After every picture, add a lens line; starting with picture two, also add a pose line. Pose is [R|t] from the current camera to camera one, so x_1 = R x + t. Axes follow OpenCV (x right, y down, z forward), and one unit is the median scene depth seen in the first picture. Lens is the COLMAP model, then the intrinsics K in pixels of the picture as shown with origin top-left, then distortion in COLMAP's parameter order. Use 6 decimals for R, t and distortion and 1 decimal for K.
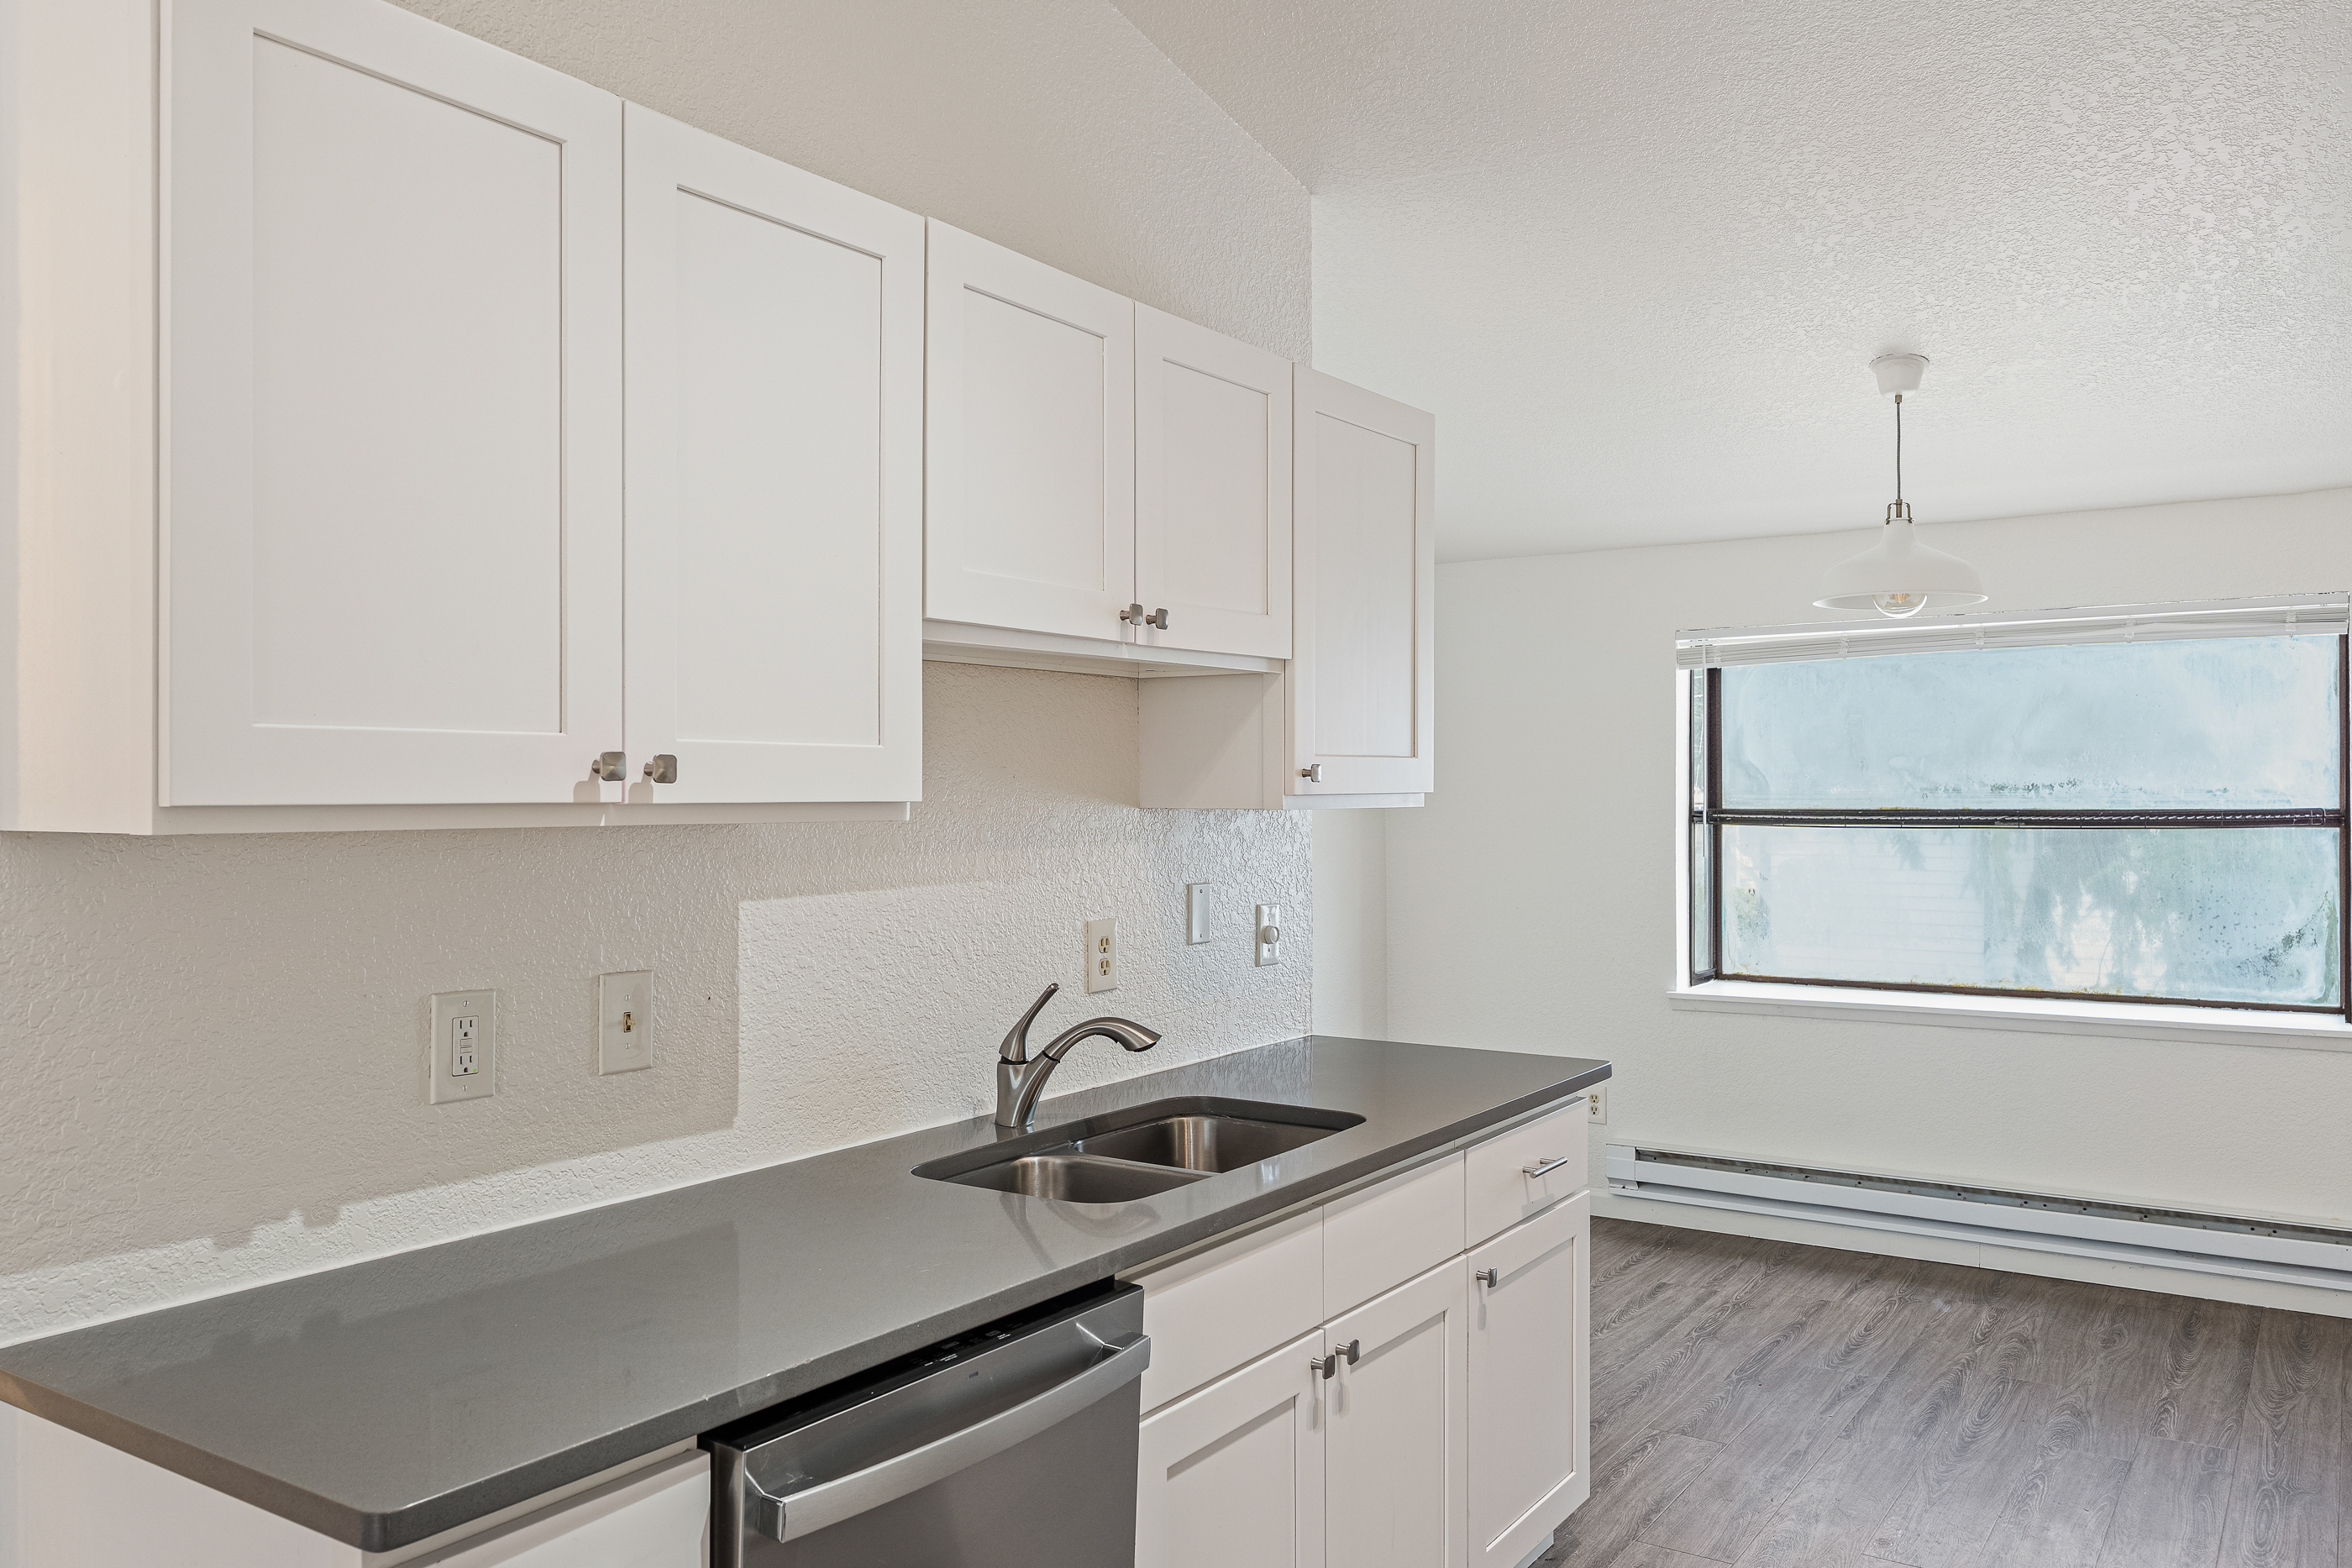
lens RADIAL K [[1760.7, 0, 1176.0], [0, 1760.7, 784.0], [0, 0, 1]] dist [0.008865, 0.004652]
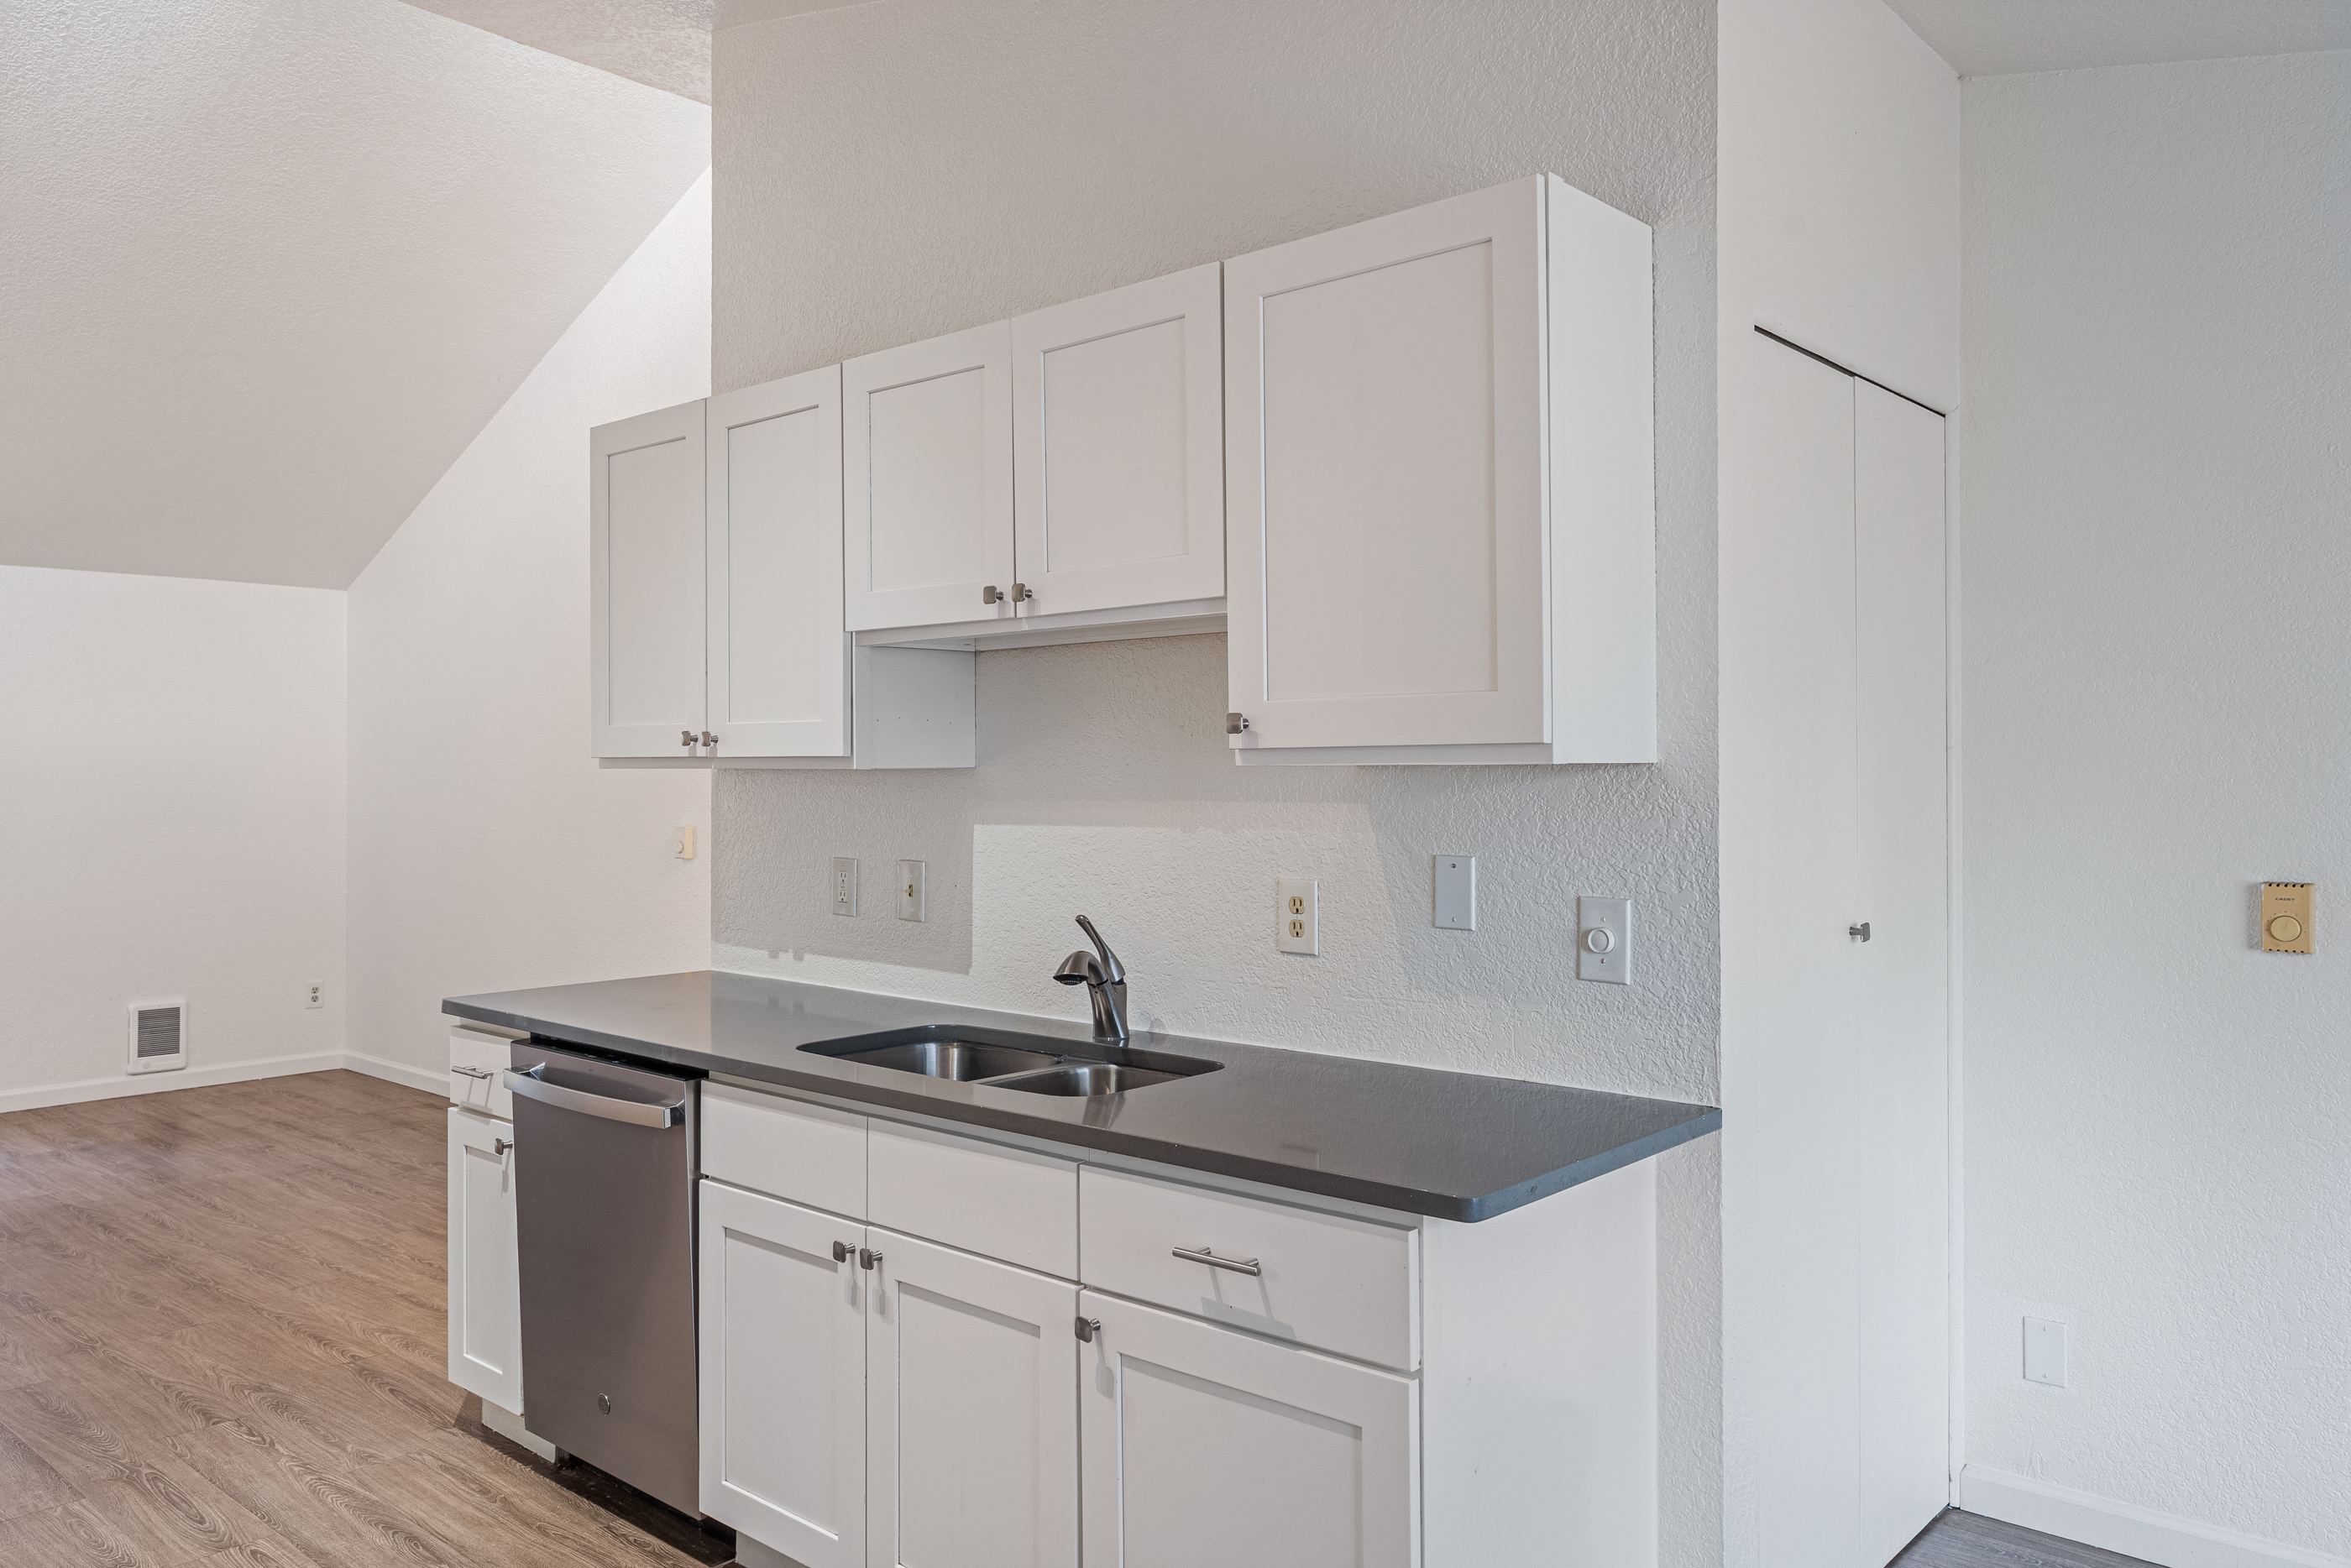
lens RADIAL K [[1677.6, 0, 1180.9], [0, 1677.6, 752.4], [0, 0, 1]] dist [0.044454, -0.242317]
pose [[-0.131448, -0.006825, -0.991300, 1.116194], [0.005944, 0.999953, -0.007673, 0.017609], [0.991305, -0.006901, -0.131402, 1.340377]]
